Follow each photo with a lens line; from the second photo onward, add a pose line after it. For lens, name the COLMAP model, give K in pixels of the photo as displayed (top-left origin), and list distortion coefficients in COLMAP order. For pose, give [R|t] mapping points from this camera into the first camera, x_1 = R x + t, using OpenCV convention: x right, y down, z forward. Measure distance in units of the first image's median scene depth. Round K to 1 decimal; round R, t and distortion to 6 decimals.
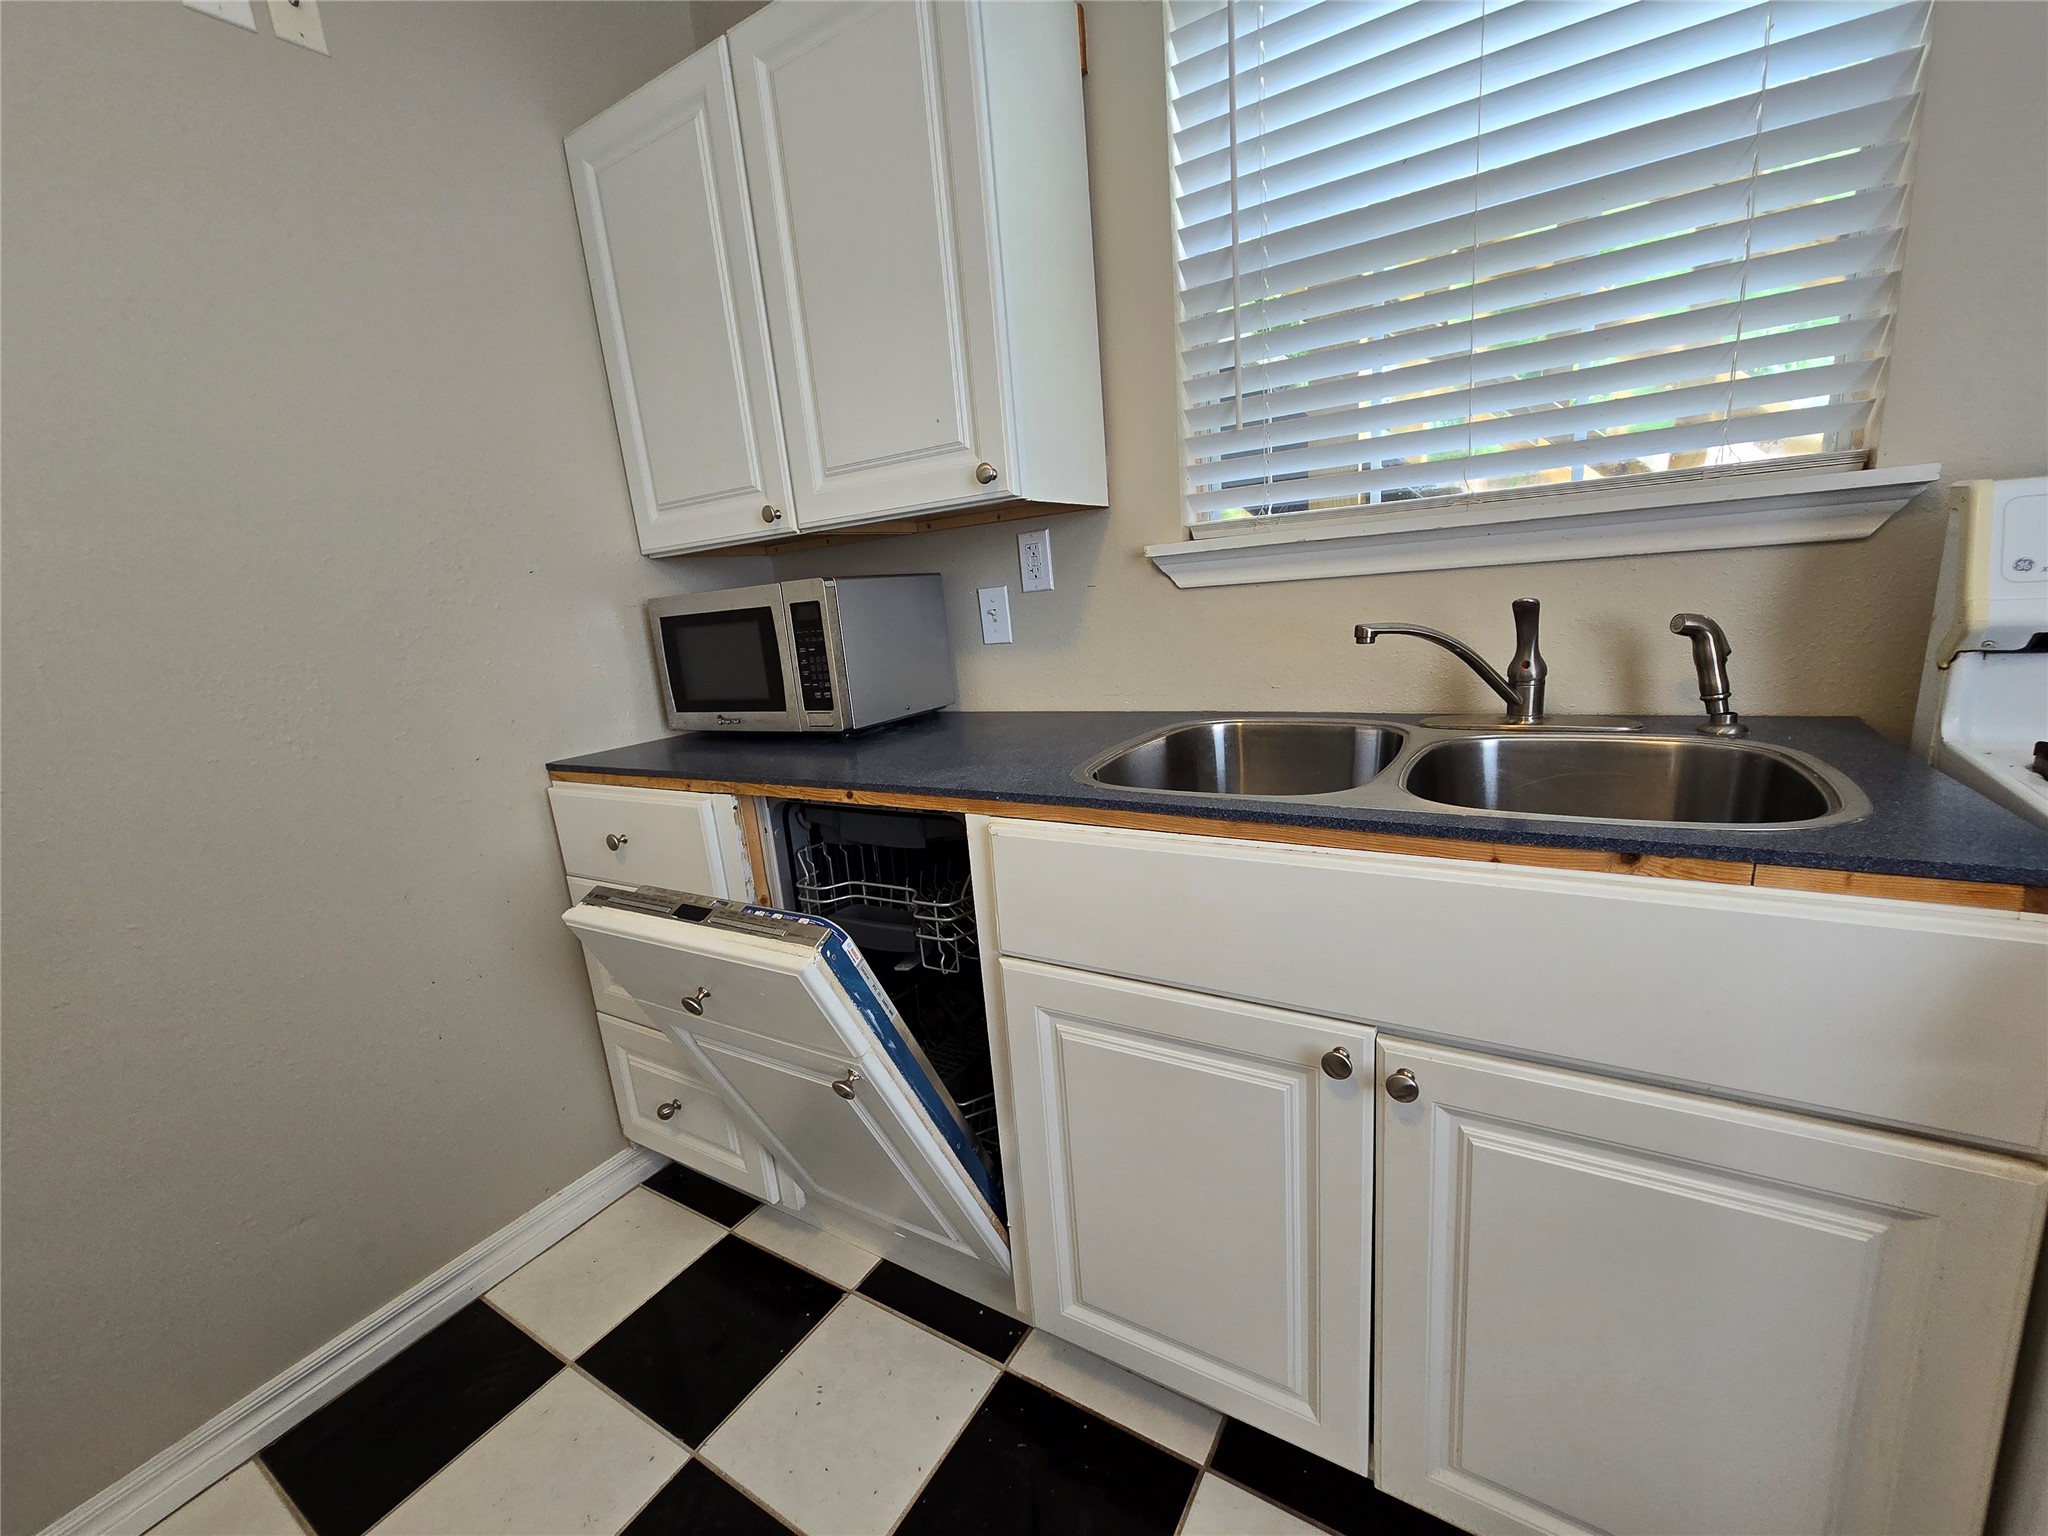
lens RADIAL K [[836.1, 0, 1025.3], [0, 836.1, 784.3], [0, 0, 1]] dist [-0.000742, 0.003246]
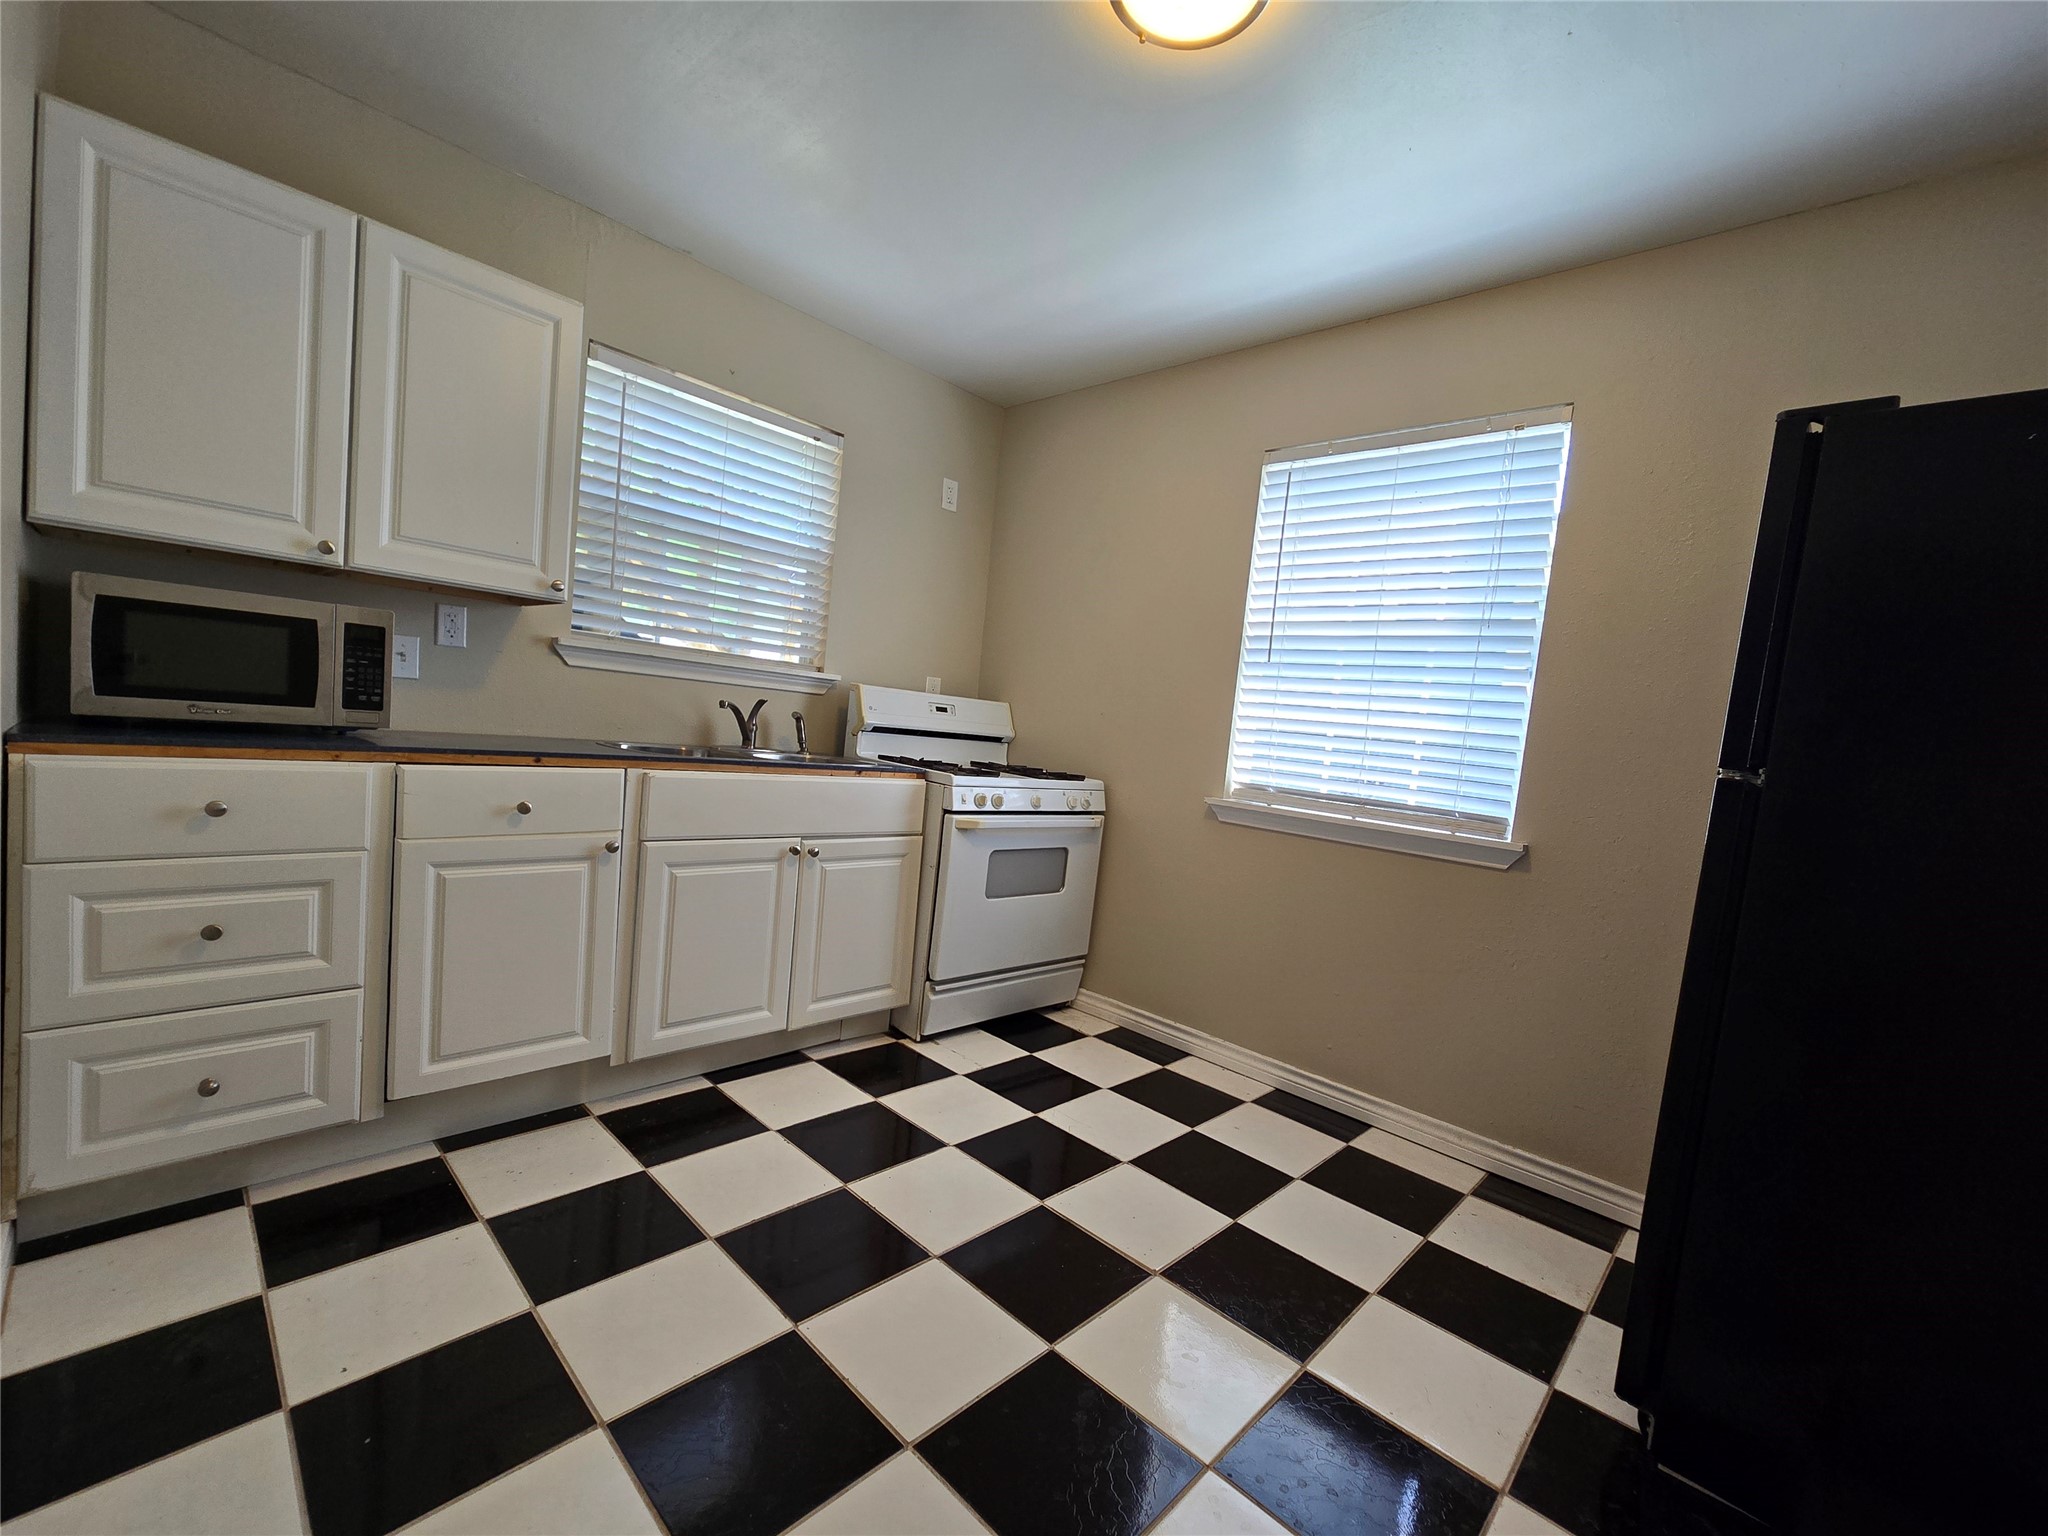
lens RADIAL K [[836.1, 0, 1025.3], [0, 836.1, 784.3], [0, 0, 1]] dist [-0.000742, 0.003246]
pose [[0.203180, 0.037768, 0.978413, -1.294989], [0.114809, 0.991444, -0.062112, 0.217714], [-0.972387, 0.124950, 0.197105, -0.199856]]
